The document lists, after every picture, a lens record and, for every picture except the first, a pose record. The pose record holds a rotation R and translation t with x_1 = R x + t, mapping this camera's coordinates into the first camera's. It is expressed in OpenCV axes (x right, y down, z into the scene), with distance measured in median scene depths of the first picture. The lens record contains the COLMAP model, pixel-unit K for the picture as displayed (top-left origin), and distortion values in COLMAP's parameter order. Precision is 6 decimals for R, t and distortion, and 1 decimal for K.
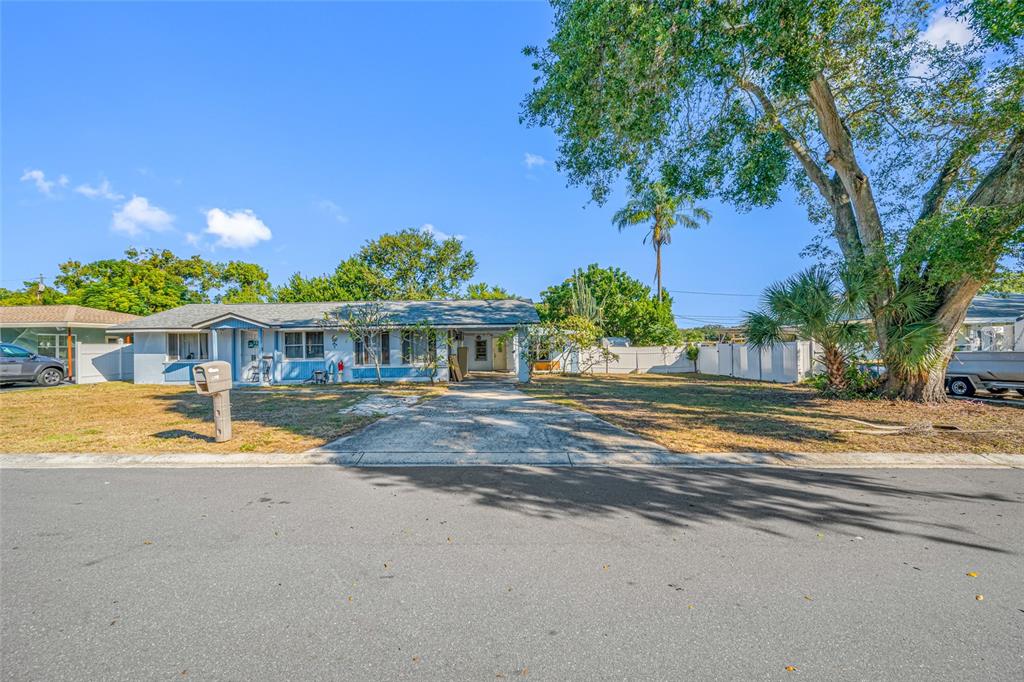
lens RADIAL K [[422.5, 0, 512.0], [0, 422.5, 341.0], [0, 0, 1]] dist [-0.001406, -0.000247]
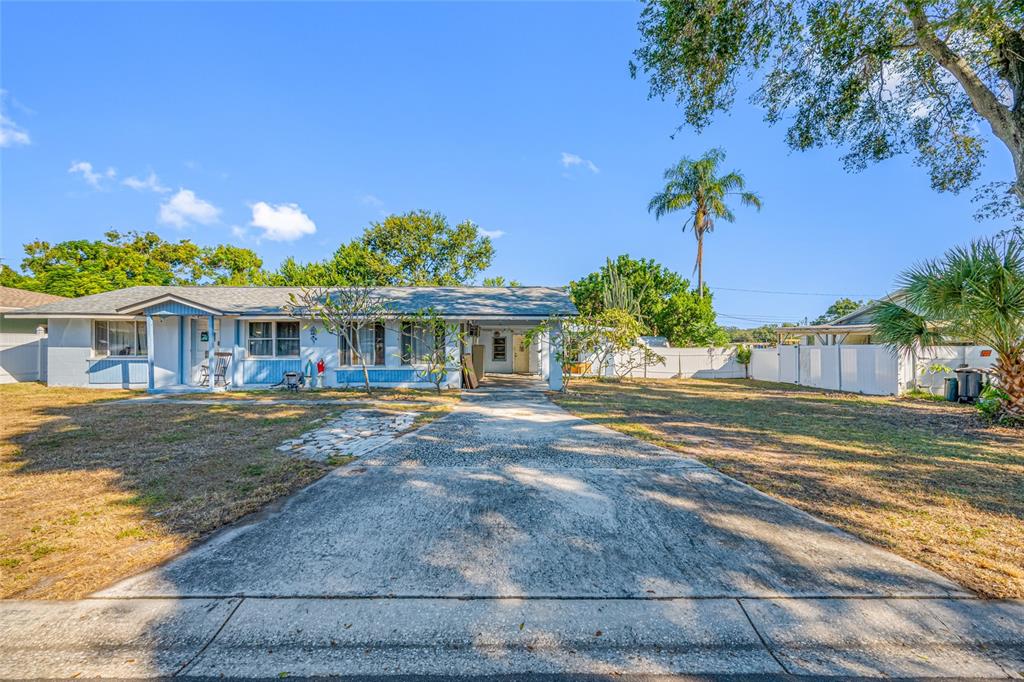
lens RADIAL K [[418.7, 0, 525.0], [0, 418.7, 340.6], [0, 0, 1]] dist [0.002188, 0.000335]
pose [[0.999884, 0.015193, 0.000804, -0.029985], [-0.015195, 0.999882, 0.002129, 0.003699], [-0.000771, -0.002141, 0.999997, 0.205785]]
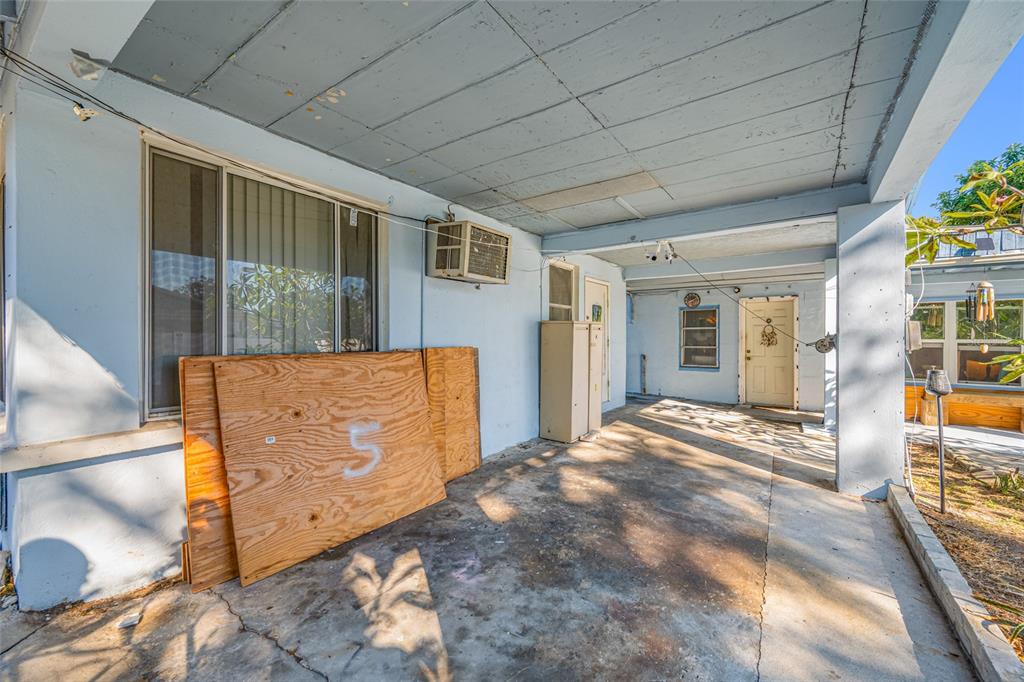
lens RADIAL K [[418.7, 0, 525.0], [0, 418.7, 340.6], [0, 0, 1]] dist [0.002188, 0.000335]
pose [[0.824924, 0.020488, -0.564872, -0.004058], [-0.009609, 0.999707, 0.022227, 0.023692], [0.565162, -0.012908, 0.824879, 0.870597]]
